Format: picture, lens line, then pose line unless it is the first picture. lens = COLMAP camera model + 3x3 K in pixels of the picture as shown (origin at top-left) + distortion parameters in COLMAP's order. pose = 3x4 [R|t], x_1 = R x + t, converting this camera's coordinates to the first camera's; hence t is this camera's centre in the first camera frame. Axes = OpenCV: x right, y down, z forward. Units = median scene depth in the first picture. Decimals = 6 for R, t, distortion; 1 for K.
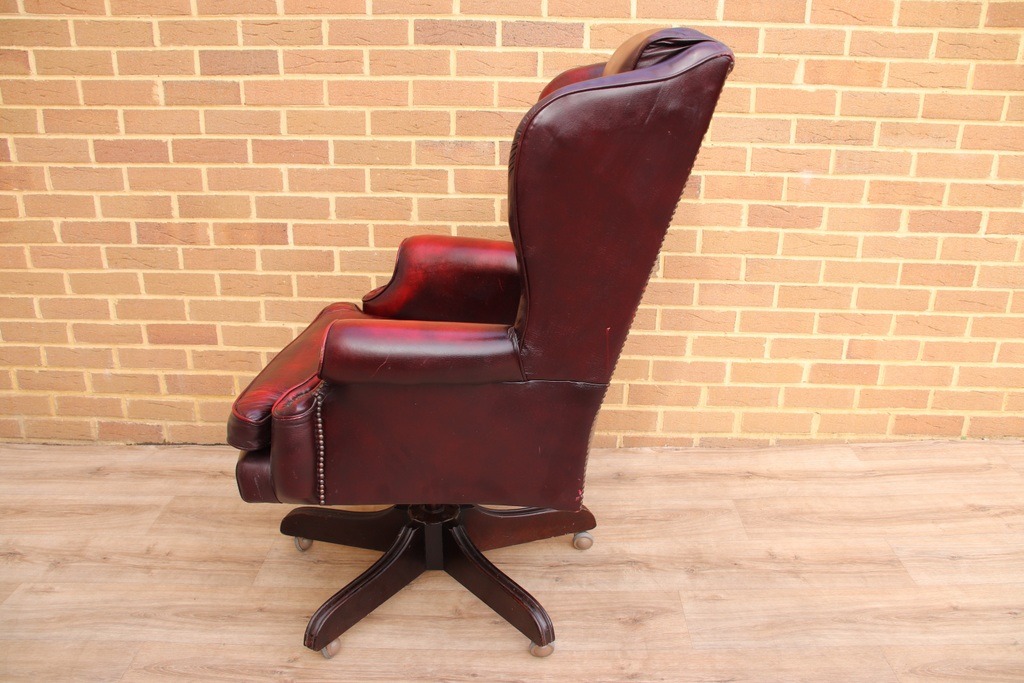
lens RADIAL K [[860.5, 0, 513.5], [0, 860.5, 347.4], [0, 0, 1]] dist [-0.129790, 0.119704]
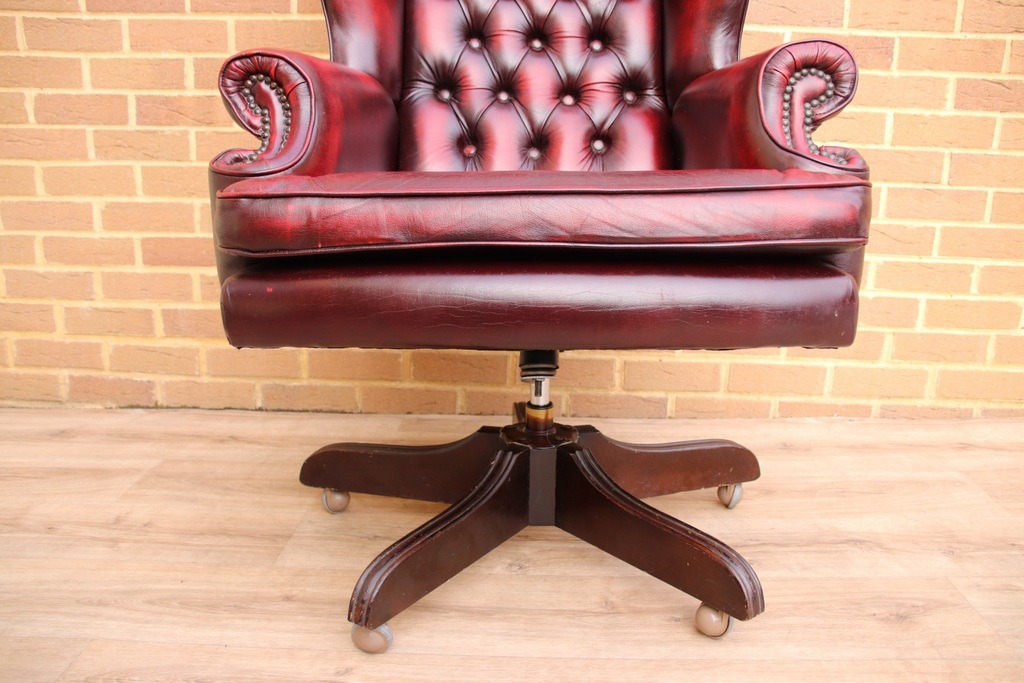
lens RADIAL K [[860.5, 0, 516.4], [0, 860.5, 347.1], [0, 0, 1]] dist [-0.129790, 0.119704]
pose [[0.999871, 0.013642, -0.008445, -0.102845], [-0.014455, 0.994353, -0.105135, 0.151290], [0.006963, 0.105244, 0.994422, 0.291041]]
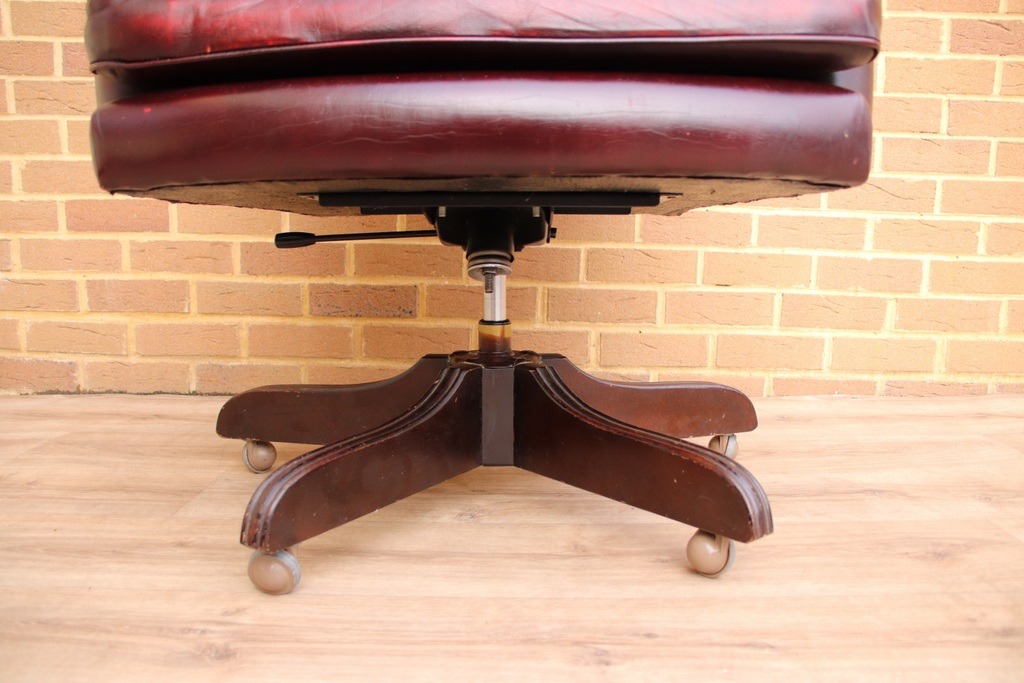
lens RADIAL K [[860.5, 0, 518.1], [0, 860.5, 350.3], [0, 0, 1]] dist [-0.129790, 0.119704]
pose [[0.999932, 0.005474, 0.010302, -0.084681], [-0.003379, 0.981136, -0.193292, 0.232592], [-0.011165, 0.193244, 0.981087, 0.386985]]
